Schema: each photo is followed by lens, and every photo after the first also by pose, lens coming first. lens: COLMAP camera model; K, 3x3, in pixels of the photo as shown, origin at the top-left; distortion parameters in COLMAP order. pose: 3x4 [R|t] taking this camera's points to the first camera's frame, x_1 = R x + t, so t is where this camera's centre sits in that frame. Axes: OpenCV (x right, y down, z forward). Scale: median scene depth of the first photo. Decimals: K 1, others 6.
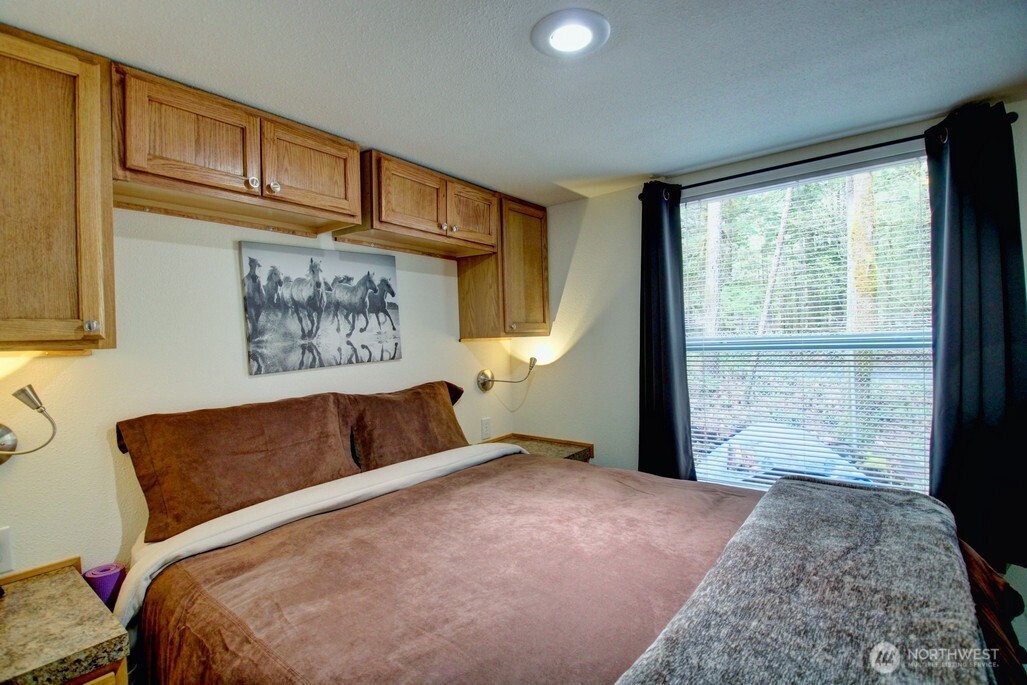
lens RADIAL K [[481.8, 0, 513.5], [0, 481.8, 342.5], [0, 0, 1]] dist [0.019673, -0.032170]
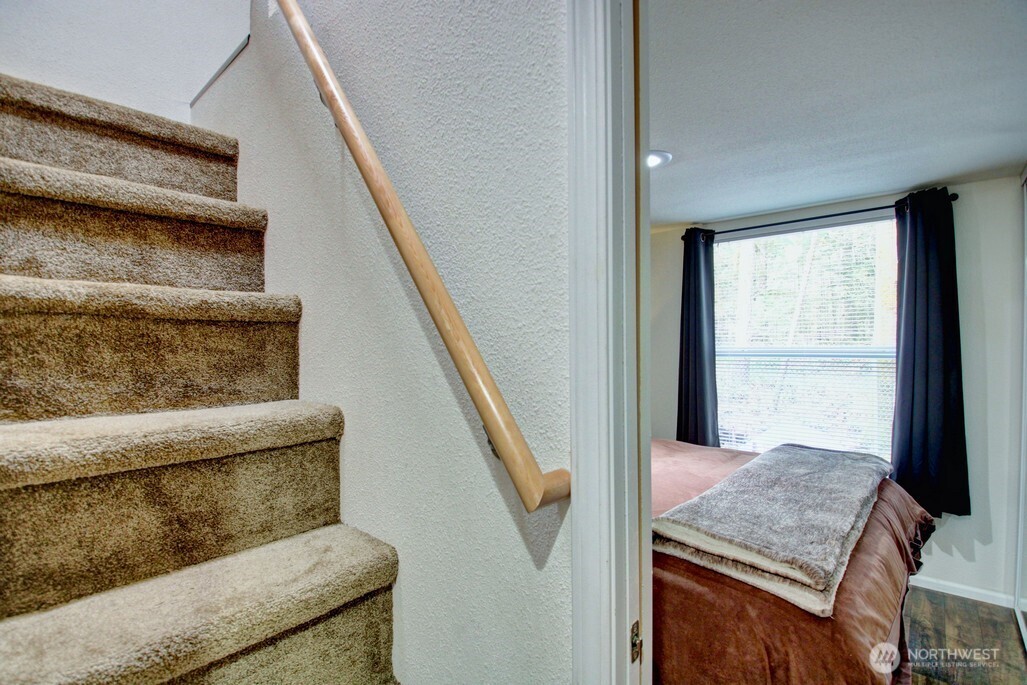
lens RADIAL K [[481.8, 0, 513.5], [0, 481.8, 342.5], [0, 0, 1]] dist [0.019673, -0.032170]
pose [[0.997987, 0.027647, -0.057074, -0.151595], [-0.028031, 0.999589, -0.005938, 0.004680], [0.056887, 0.007526, 0.998352, -0.446413]]
